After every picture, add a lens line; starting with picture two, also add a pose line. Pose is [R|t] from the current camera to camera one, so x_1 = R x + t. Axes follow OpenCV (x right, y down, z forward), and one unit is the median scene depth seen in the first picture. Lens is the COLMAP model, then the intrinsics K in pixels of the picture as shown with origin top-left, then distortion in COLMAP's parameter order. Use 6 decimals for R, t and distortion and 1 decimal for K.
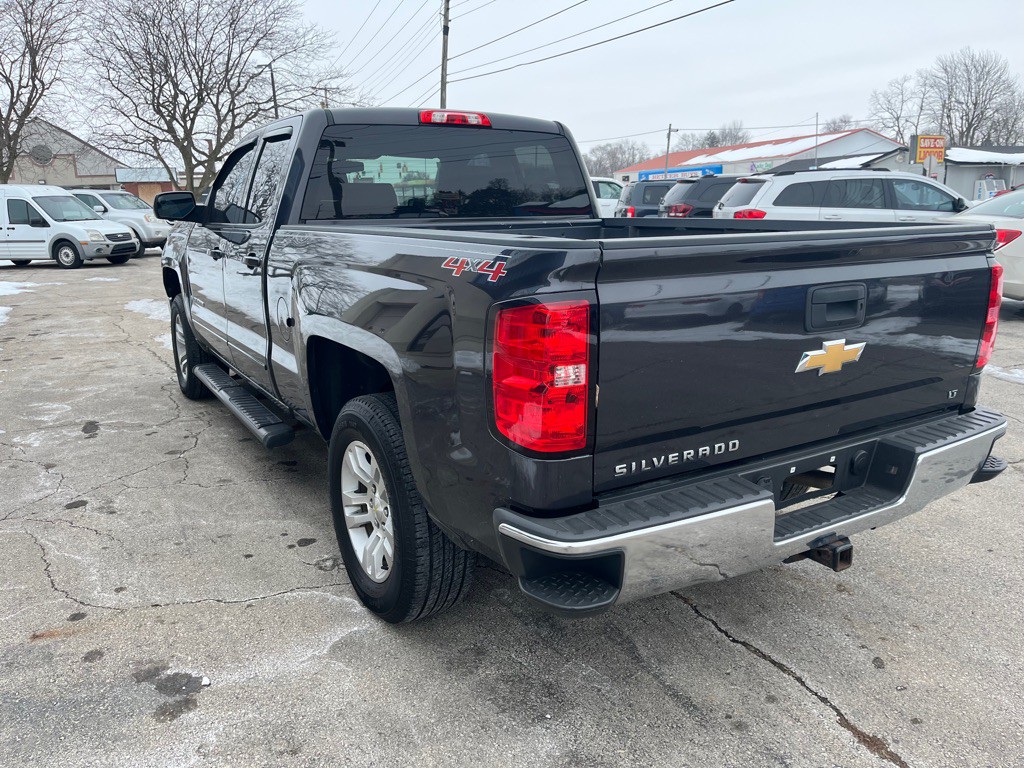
lens RADIAL K [[773.8, 0, 519.4], [0, 773.8, 389.6], [0, 0, 1]] dist [0.070180, -0.102318]
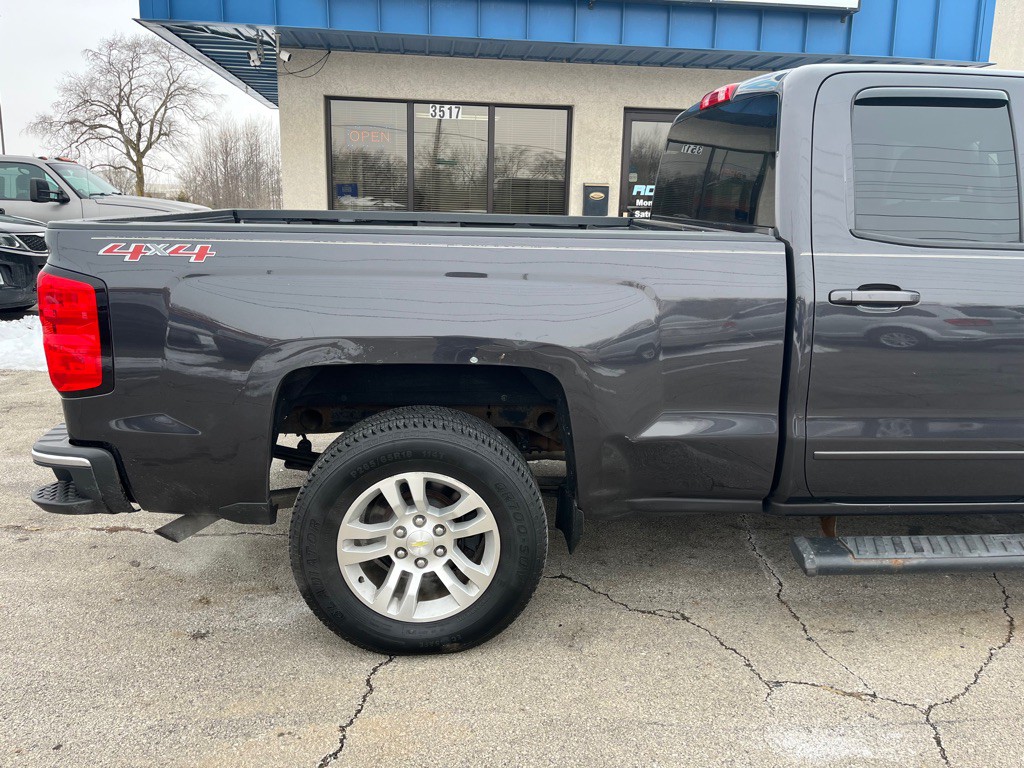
lens RADIAL K [[773.8, 0, 513.5], [0, 773.8, 378.1], [0, 0, 1]] dist [0.070180, -0.102318]
pose [[-0.474461, 0.202772, -0.856604, 1.161748], [-0.218757, 0.915421, 0.337861, -0.466761], [0.852662, 0.347690, -0.389974, 1.866538]]
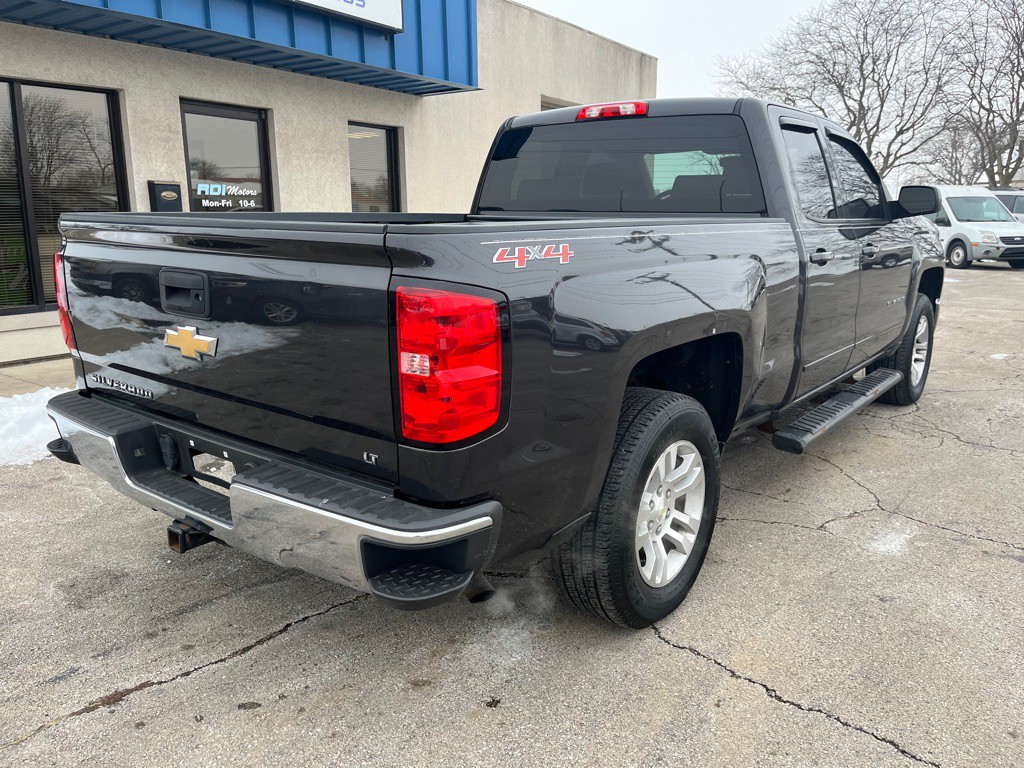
lens RADIAL K [[773.8, 0, 522.1], [0, 773.8, 385.1], [0, 0, 1]] dist [0.070180, -0.102318]
pose [[0.349560, 0.220687, -0.910552, 1.280389], [-0.228108, 0.962665, 0.145747, -0.201956], [0.908721, 0.156757, 0.386850, 0.866126]]
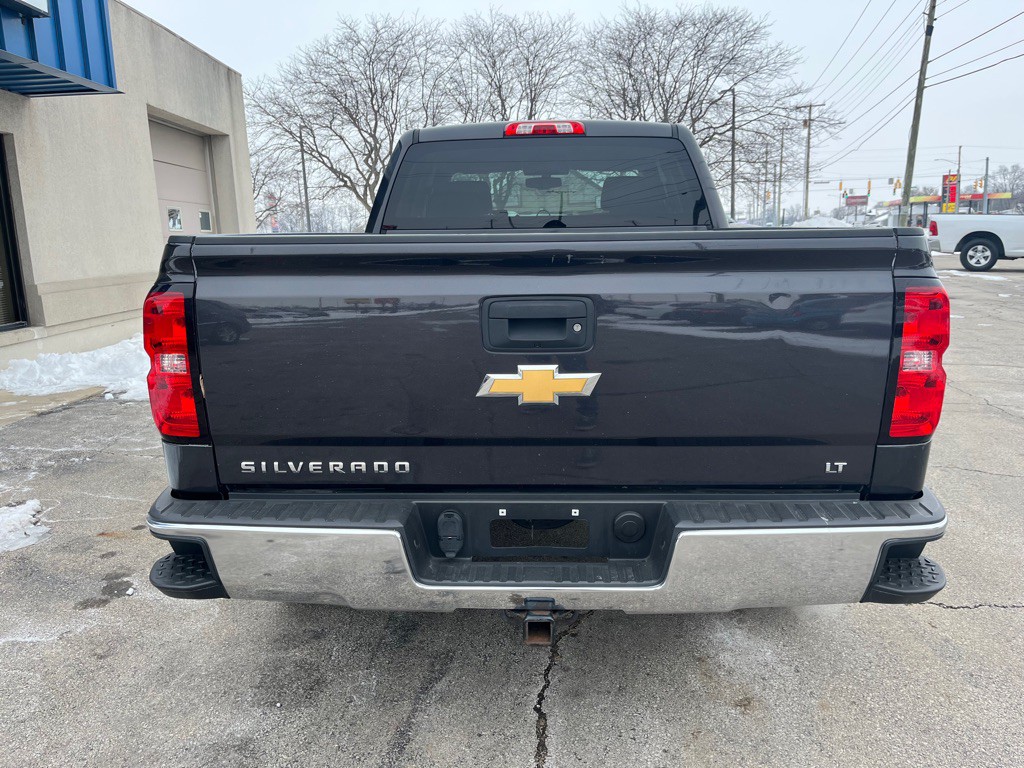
lens RADIAL K [[773.8, 0, 521.8], [0, 773.8, 396.6], [0, 0, 1]] dist [0.070180, -0.102318]
pose [[0.828900, 0.114840, -0.547482, 0.720371], [-0.124857, 0.991992, 0.019046, -0.036990], [0.545285, 0.052570, 0.836601, 0.258958]]
